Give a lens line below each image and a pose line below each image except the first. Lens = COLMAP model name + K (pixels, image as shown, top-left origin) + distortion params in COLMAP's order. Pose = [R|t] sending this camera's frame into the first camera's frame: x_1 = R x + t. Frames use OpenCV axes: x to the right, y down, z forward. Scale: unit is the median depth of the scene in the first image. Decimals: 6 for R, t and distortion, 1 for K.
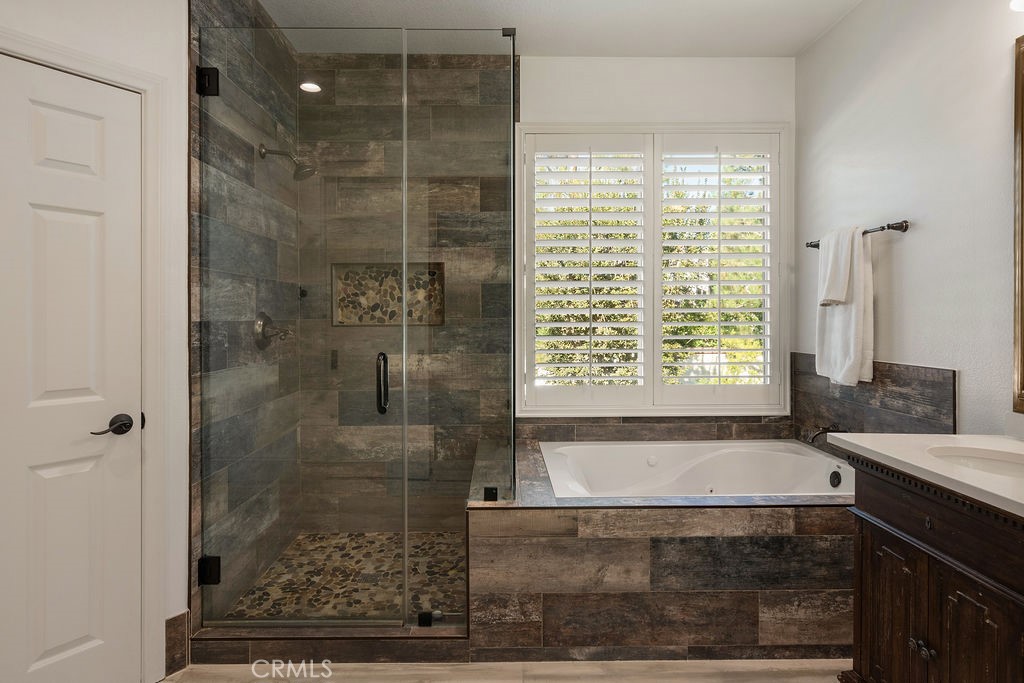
lens RADIAL K [[565.2, 0, 500.2], [0, 565.2, 318.2], [0, 0, 1]] dist [0.000242, 0.002193]
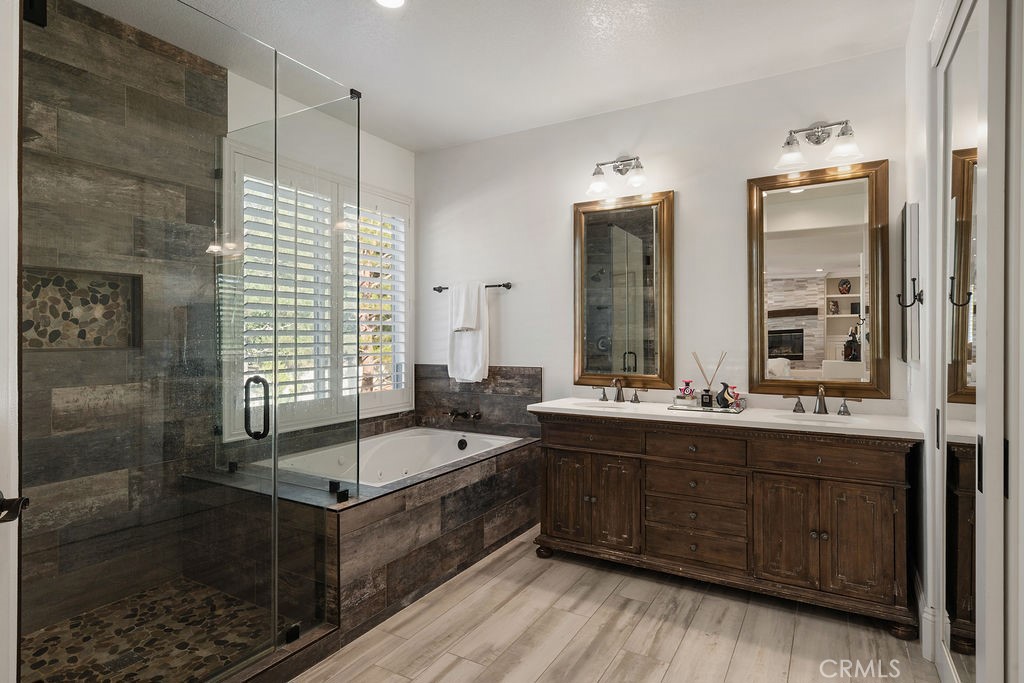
lens RADIAL K [[565.2, 0, 495.7], [0, 565.2, 335.8], [0, 0, 1]] dist [0.000242, 0.002193]
pose [[0.518785, 0.004442, 0.854893, -0.707270], [0.002576, 0.999974, -0.006759, 0.000589], [-0.854901, 0.005709, 0.518760, 0.131790]]
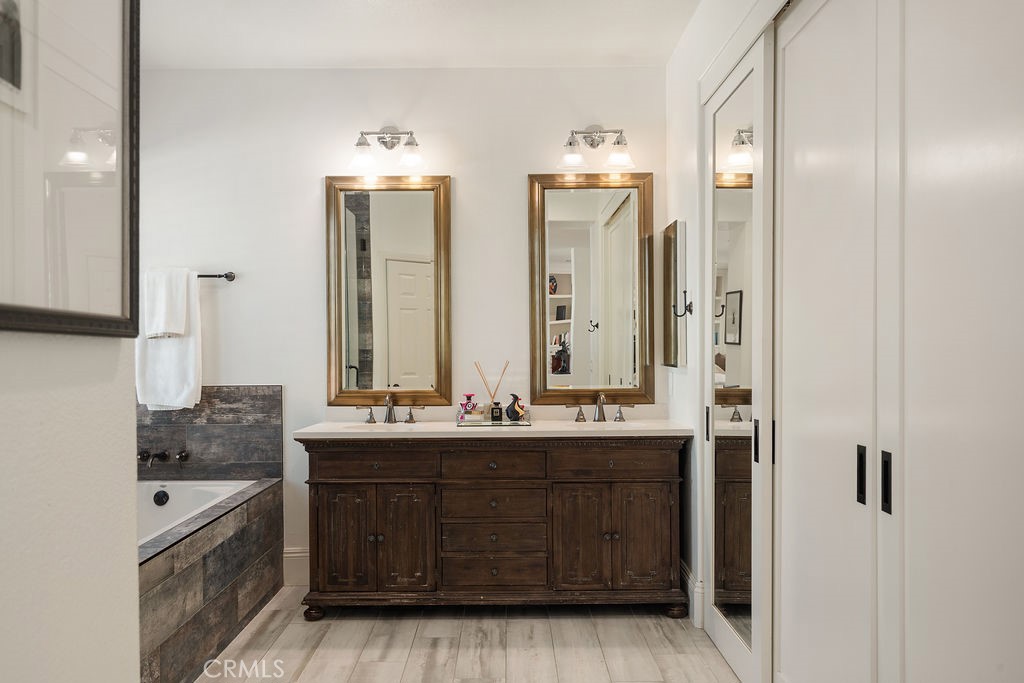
lens RADIAL K [[858.5, 0, 517.4], [0, 858.5, 352.0], [0, 0, 1]] dist [-0.005411, 0.001205]
pose [[-0.012965, -0.005572, 0.999900, -1.114269], [0.008808, 0.999945, 0.005686, 0.000996], [-0.999877, 0.008880, -0.012916, 0.352451]]
